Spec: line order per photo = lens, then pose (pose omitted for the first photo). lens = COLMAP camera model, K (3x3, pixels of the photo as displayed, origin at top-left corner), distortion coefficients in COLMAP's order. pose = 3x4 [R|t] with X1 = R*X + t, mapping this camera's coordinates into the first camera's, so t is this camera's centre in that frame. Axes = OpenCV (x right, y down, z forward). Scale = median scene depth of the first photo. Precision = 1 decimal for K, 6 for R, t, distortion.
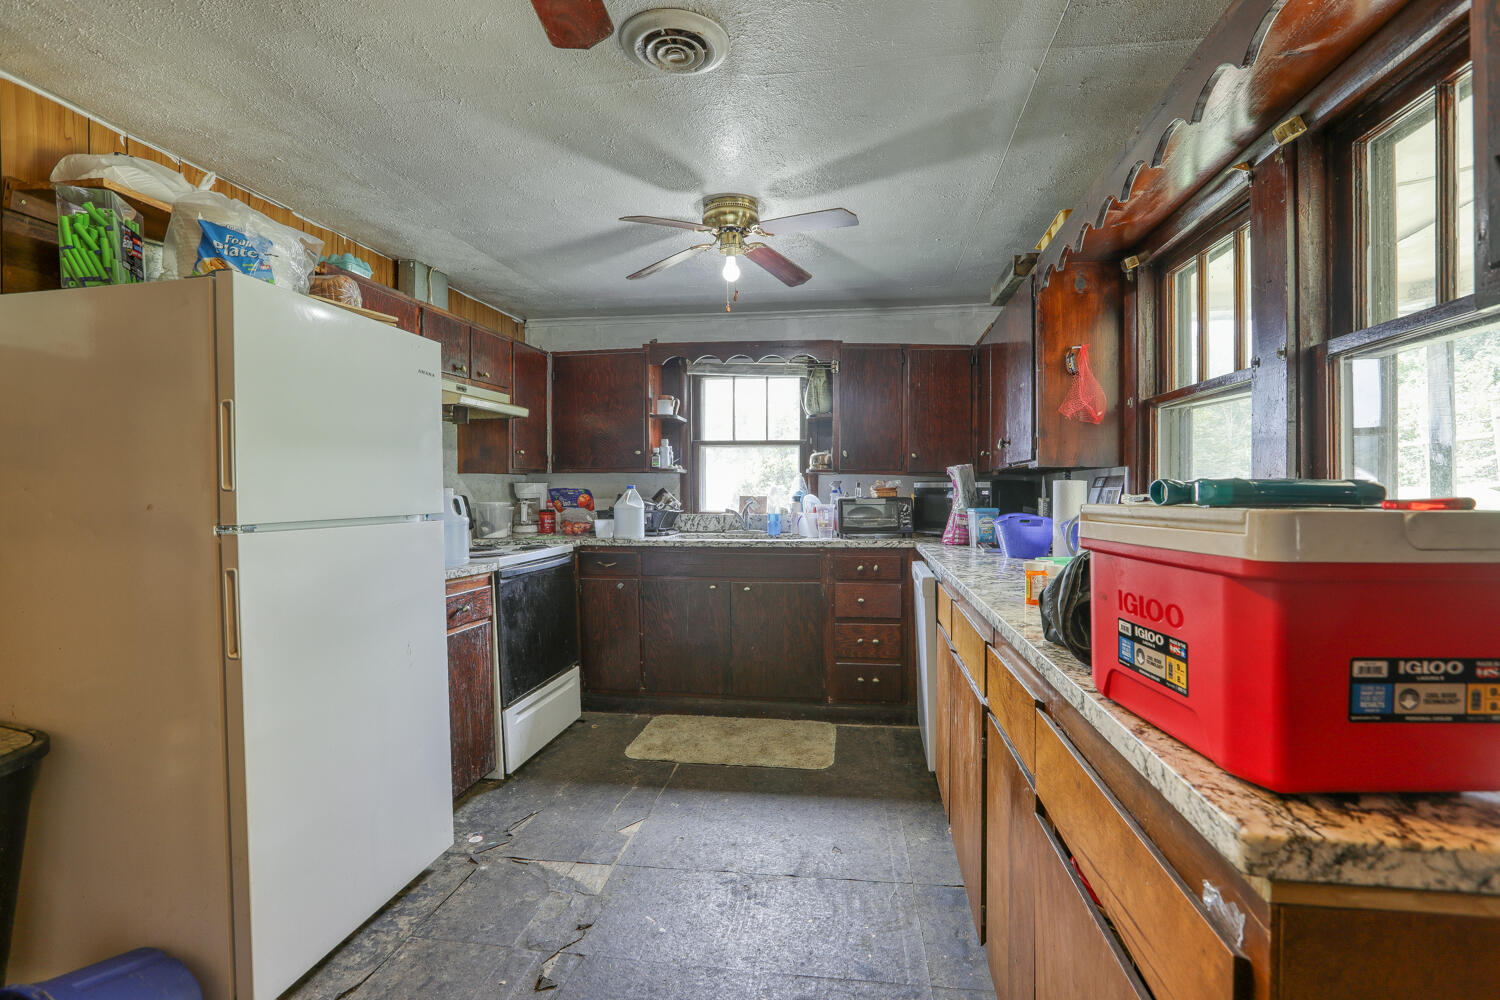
lens RADIAL K [[695.4, 0, 744.4], [0, 695.4, 501.3], [0, 0, 1]] dist [-0.051137, 0.018792]
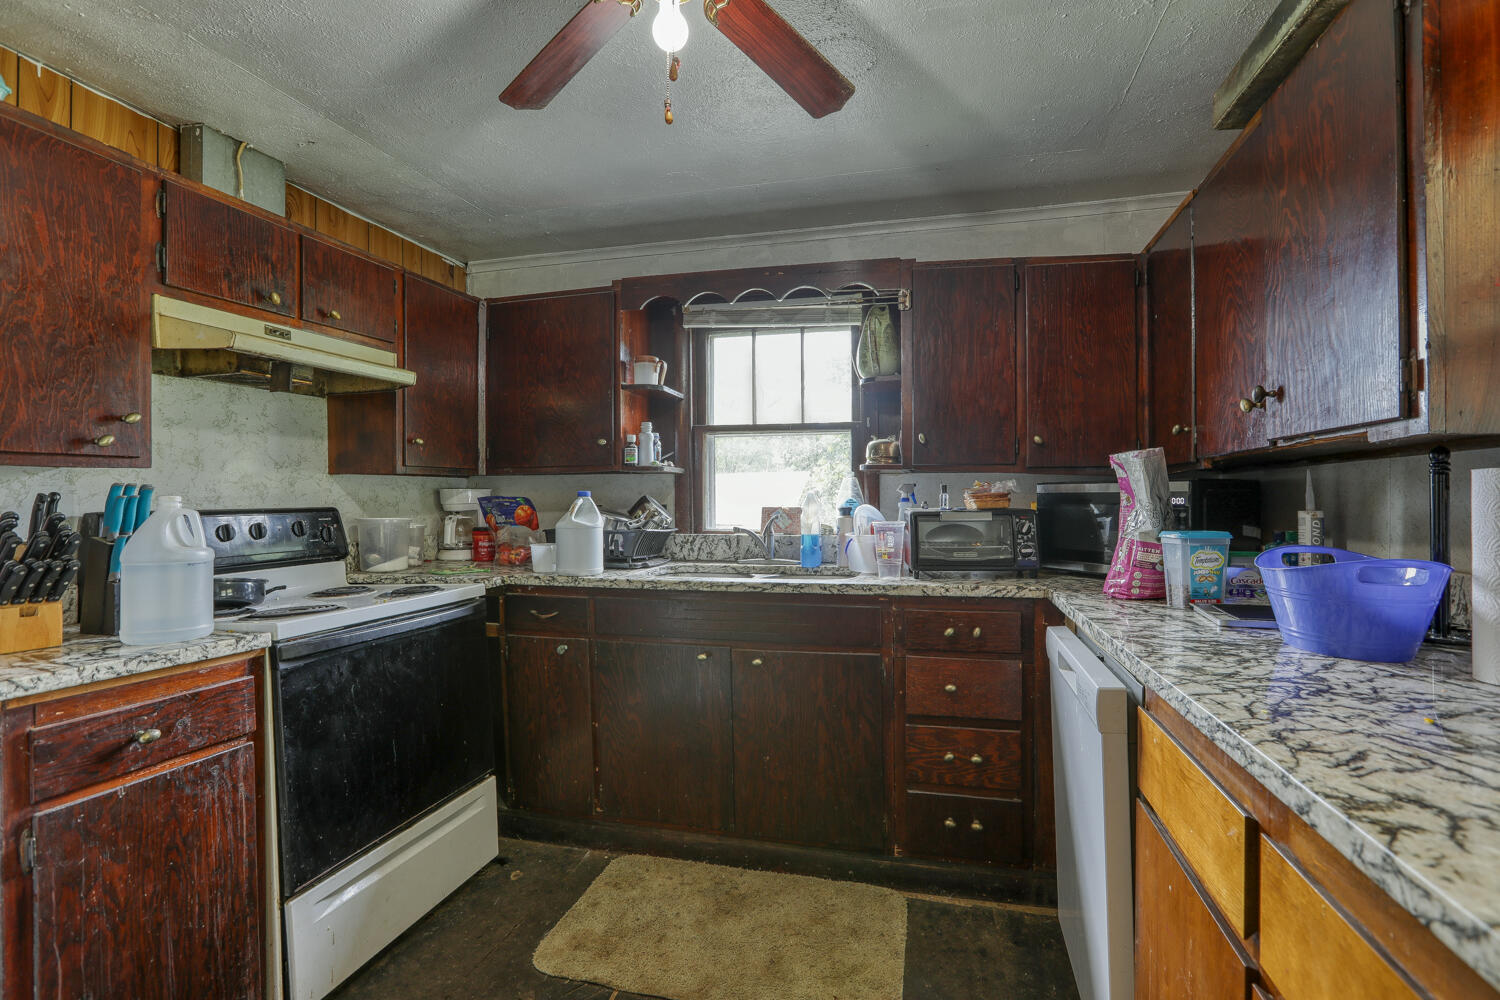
lens RADIAL K [[695.4, 0, 751.1], [0, 695.4, 503.3], [0, 0, 1]] dist [-0.051137, 0.018792]
pose [[0.995511, -0.002870, -0.094606, 0.054969], [0.001917, 0.999947, -0.010157, -0.005247], [0.094630, 0.009930, 0.995463, 0.393947]]
